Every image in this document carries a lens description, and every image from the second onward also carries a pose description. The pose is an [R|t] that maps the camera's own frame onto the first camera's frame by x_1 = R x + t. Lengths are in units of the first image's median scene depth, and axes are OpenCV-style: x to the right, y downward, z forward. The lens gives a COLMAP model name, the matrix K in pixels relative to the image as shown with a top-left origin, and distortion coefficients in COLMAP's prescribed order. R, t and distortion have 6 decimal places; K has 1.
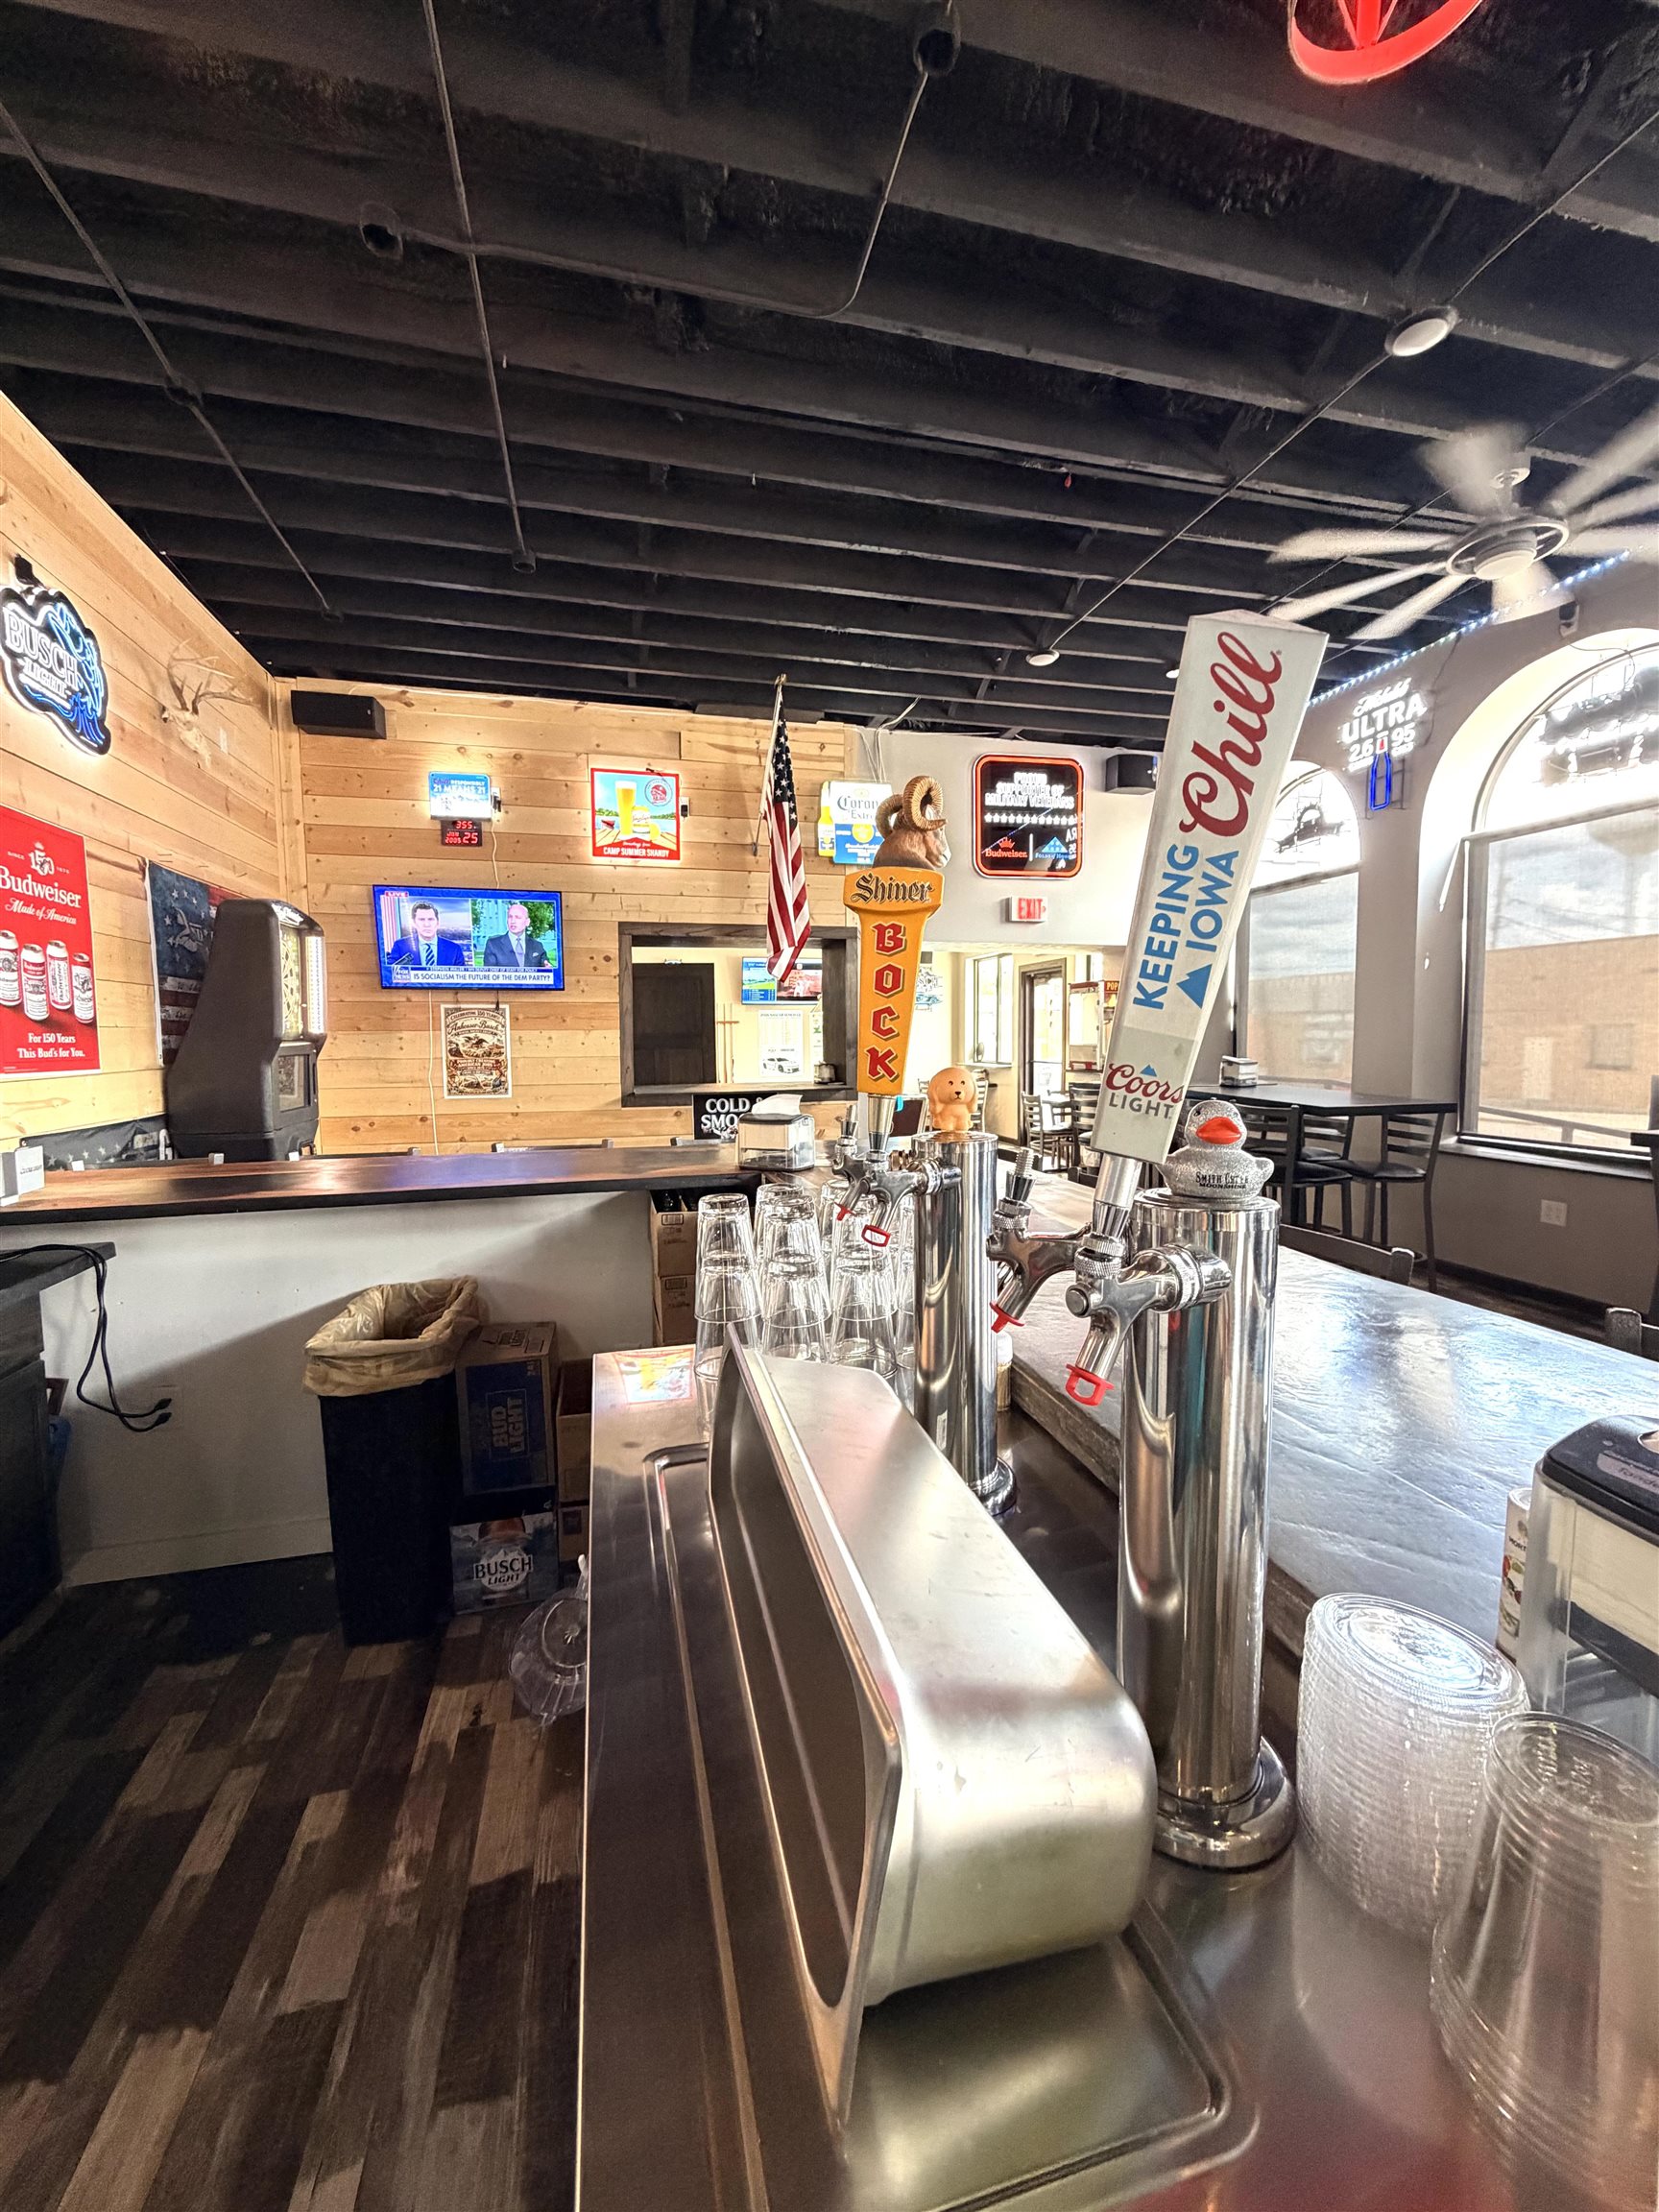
lens RADIAL K [[882.2, 0, 829.8], [0, 882.2, 1101.9], [0, 0, 1]] dist [-0.000813, 0.000468]
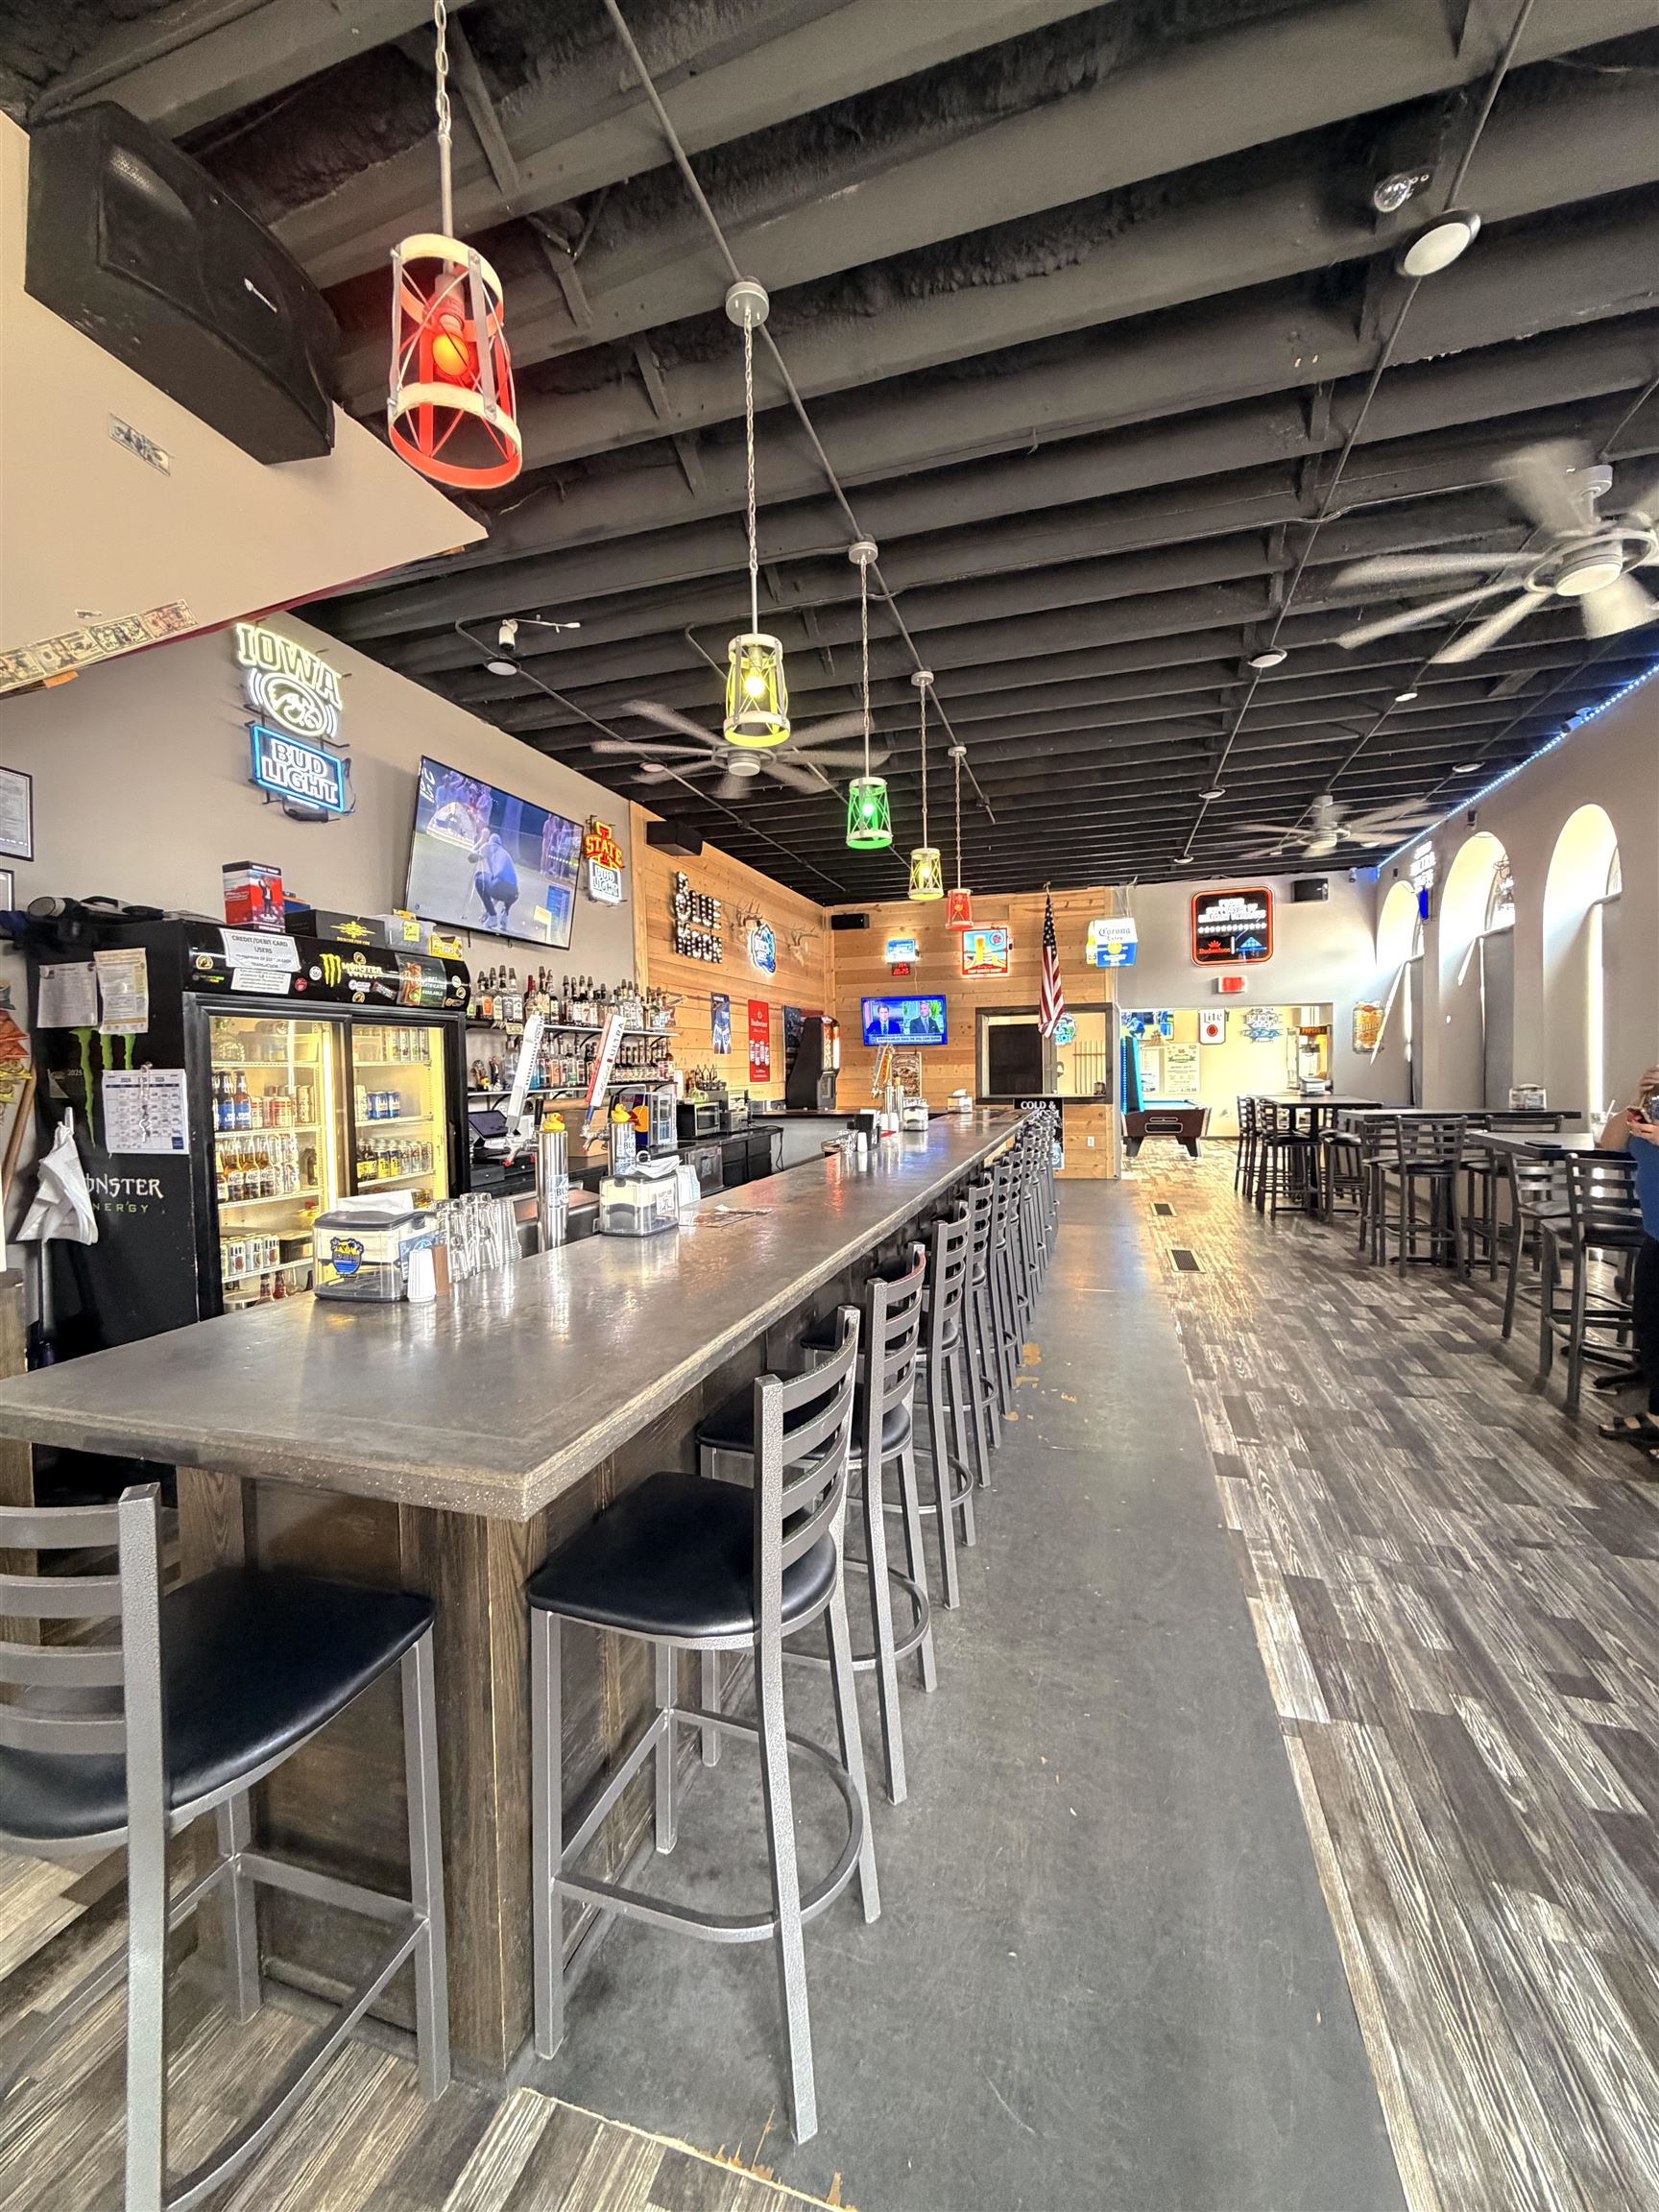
lens RADIAL K [[882.2, 0, 828.5], [0, 882.2, 1101.8], [0, 0, 1]] dist [-0.000813, 0.000468]
pose [[0.853455, 0.014082, -0.520977, 0.539417], [-0.028389, 0.999407, -0.019492, 0.050754], [0.520393, 0.031425, 0.853348, -0.873921]]
